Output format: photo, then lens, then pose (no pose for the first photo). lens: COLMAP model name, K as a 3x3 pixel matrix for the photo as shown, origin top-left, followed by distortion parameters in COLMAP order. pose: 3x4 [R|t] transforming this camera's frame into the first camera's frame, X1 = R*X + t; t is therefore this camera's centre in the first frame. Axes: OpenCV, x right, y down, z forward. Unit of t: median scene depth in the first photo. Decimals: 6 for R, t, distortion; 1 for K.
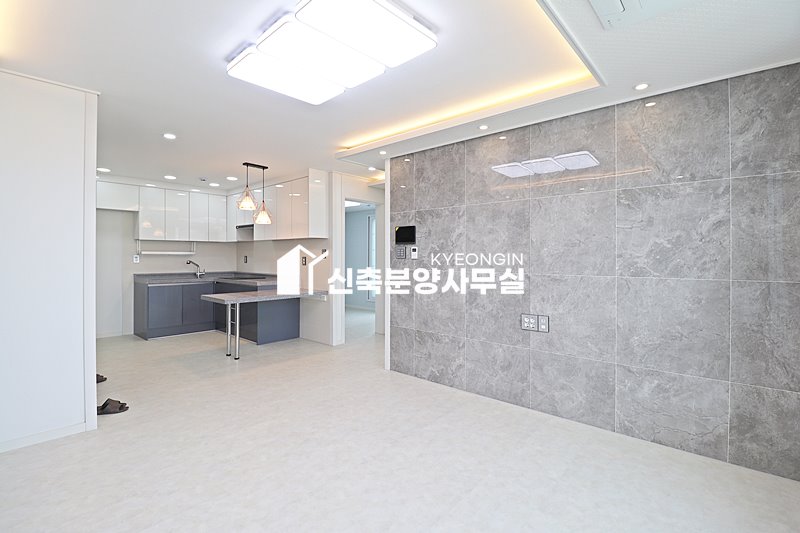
lens RADIAL K [[369.9, 0, 398.1], [0, 369.9, 256.1], [0, 0, 1]] dist [-0.009599, -0.000934]
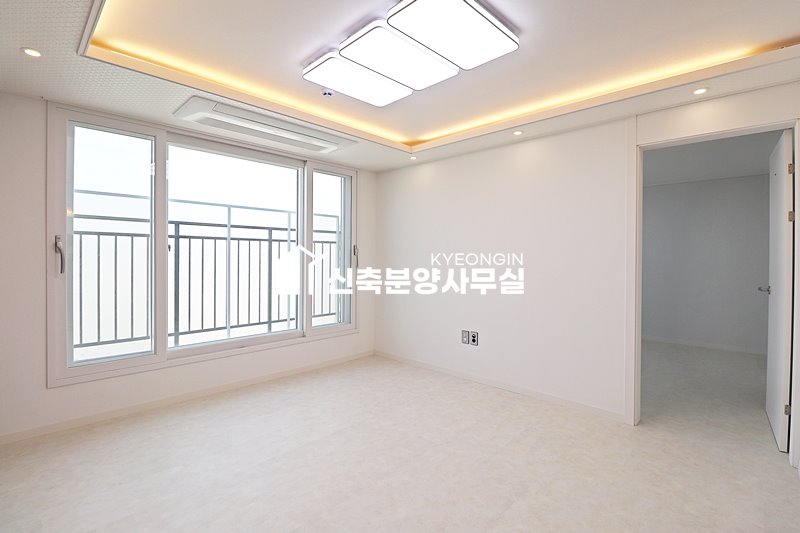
lens RADIAL K [[374.4, 0, 398.6], [0, 374.4, 259.1], [0, 0, 1]] dist [0.002777, -0.016053]
pose [[-0.999319, -0.007367, 0.036163, -0.129845], [-0.007253, 0.999968, 0.003280, 0.000268], [-0.036186, 0.003015, -0.999341, 1.156813]]
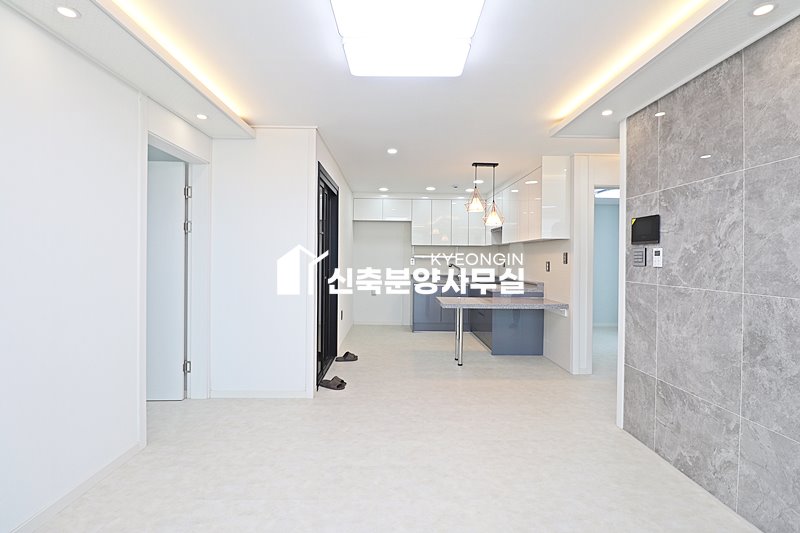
lens RADIAL K [[374.4, 0, 398.6], [0, 374.4, 259.1], [0, 0, 1]] dist [0.002777, -0.016053]
pose [[0.681474, 0.006919, -0.731809, 0.218254], [-0.007990, 0.999966, 0.002014, -0.004012], [0.731799, 0.004475, 0.681506, 0.250485]]
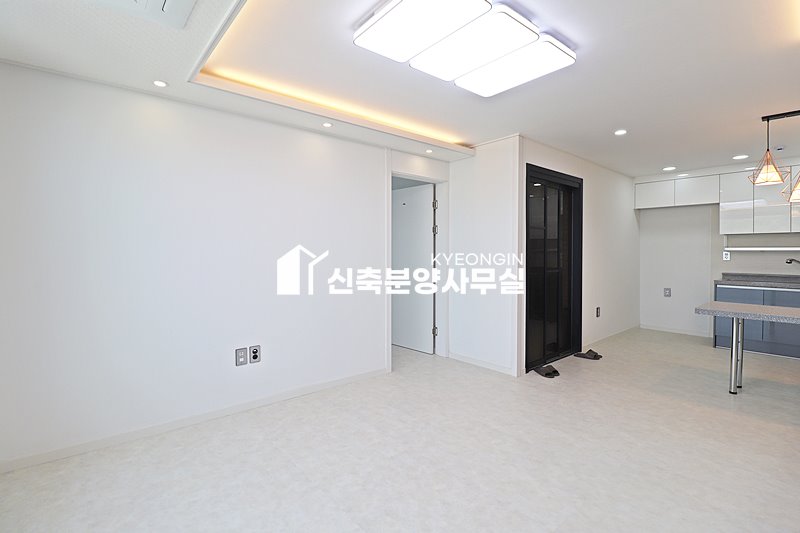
lens RADIAL K [[374.4, 0, 398.6], [0, 374.4, 259.1], [0, 0, 1]] dist [0.002777, -0.016053]
pose [[-0.132720, 0.018534, -0.990980, 0.464752], [0.000734, 0.999827, 0.018601, -0.002711], [0.991153, 0.001741, -0.132710, 0.539448]]
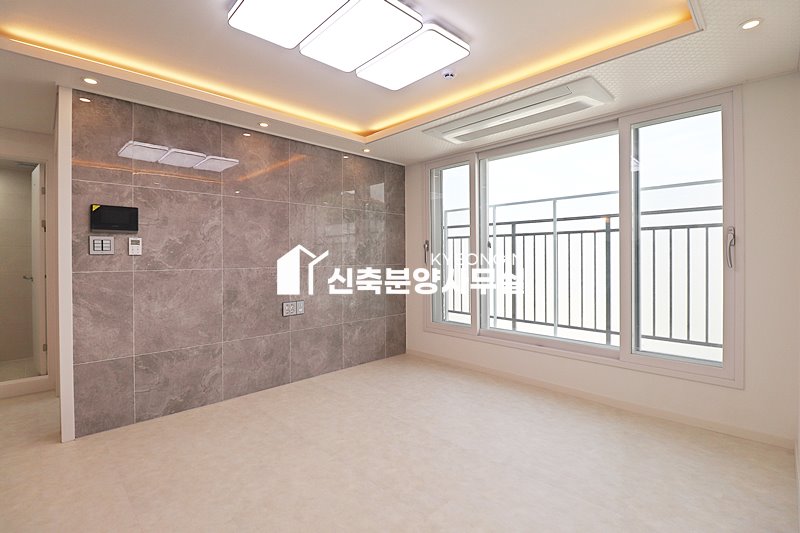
lens RADIAL K [[374.4, 0, 398.6], [0, 374.4, 259.1], [0, 0, 1]] dist [0.002777, -0.016053]
pose [[0.063779, -0.009562, 0.997918, -0.654480], [0.001803, 0.999954, 0.009467, 0.009953], [-0.997962, 0.001196, 0.063793, 0.477311]]
